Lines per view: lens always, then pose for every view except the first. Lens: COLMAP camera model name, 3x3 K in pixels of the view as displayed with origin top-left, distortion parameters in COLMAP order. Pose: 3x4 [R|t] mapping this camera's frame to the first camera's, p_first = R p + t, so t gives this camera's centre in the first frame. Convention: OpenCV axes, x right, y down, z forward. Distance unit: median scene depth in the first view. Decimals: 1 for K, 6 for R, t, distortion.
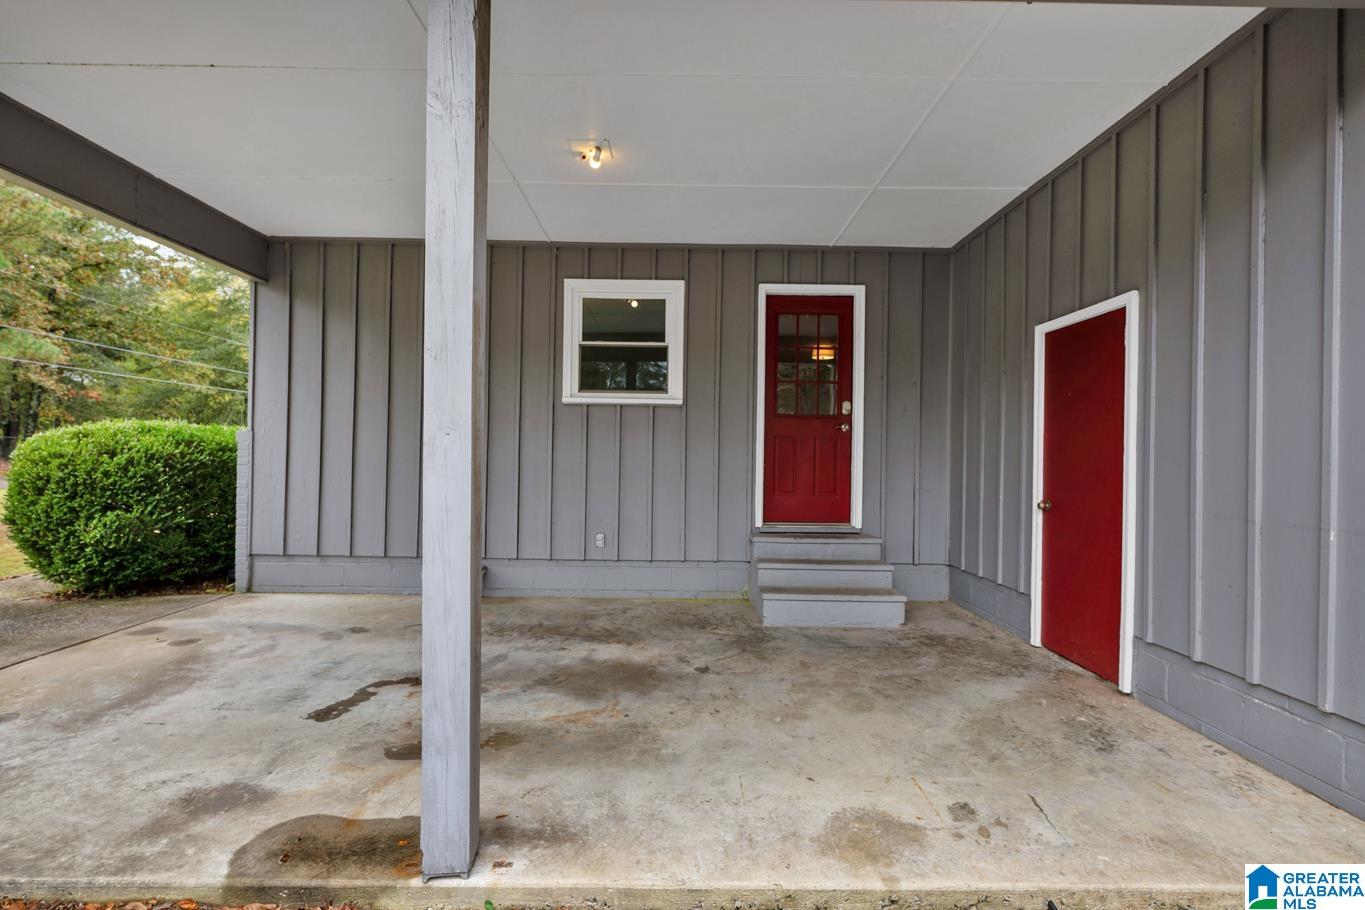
lens RADIAL K [[632.2, 0, 682.5], [0, 632.2, 455.0], [0, 0, 1]] dist [0.001698, 0.000327]
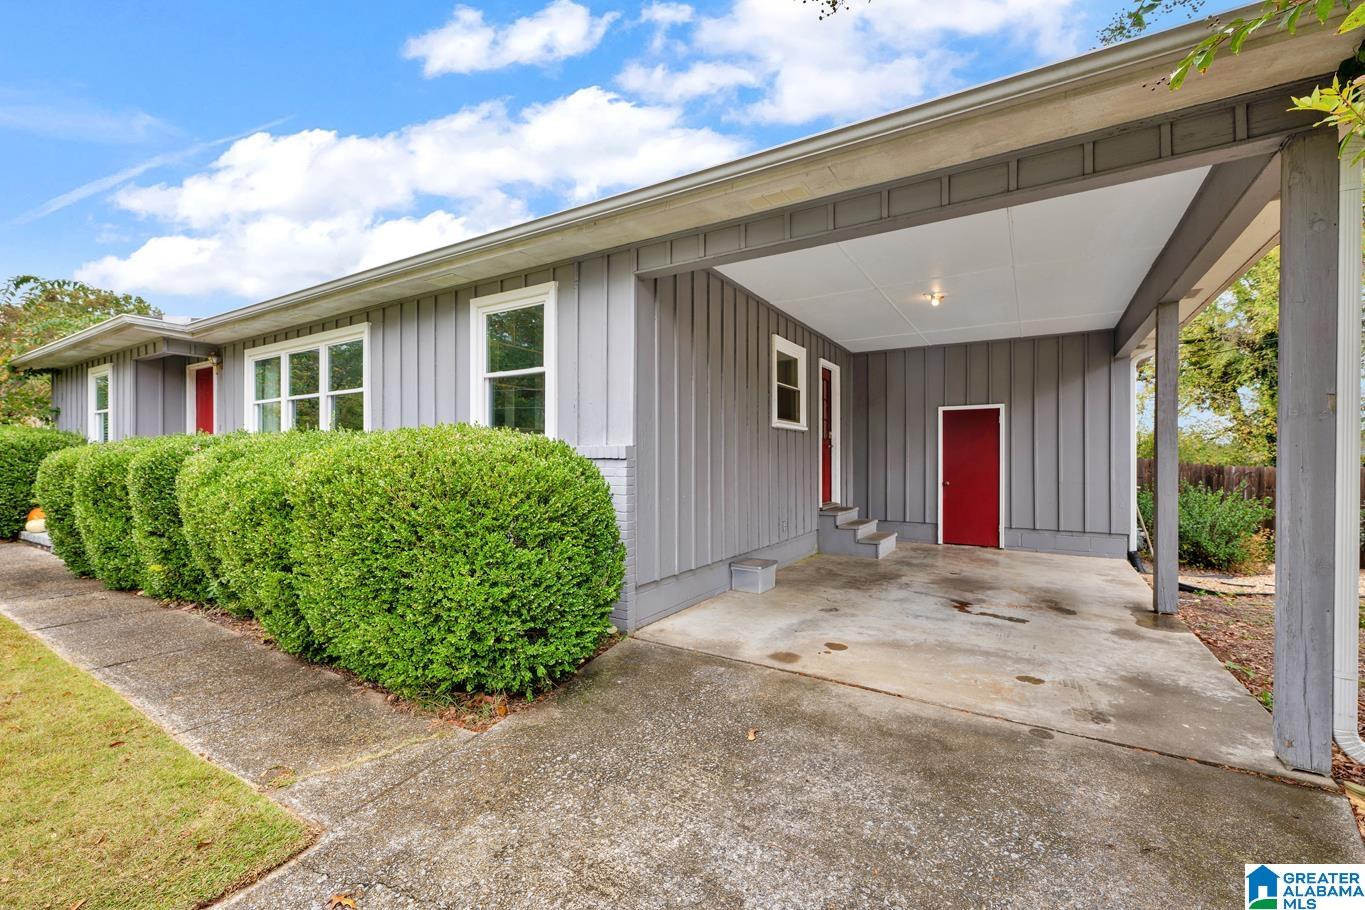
lens RADIAL K [[565.5, 0, 682.0], [0, 565.5, 460.3], [0, 0, 1]] dist [-0.000828, -0.000060]
pose [[0.532327, -0.012206, 0.846451, -1.736995], [0.004598, 0.999923, 0.011527, -0.035398], [-0.846526, -0.002244, 0.532342, 0.705541]]
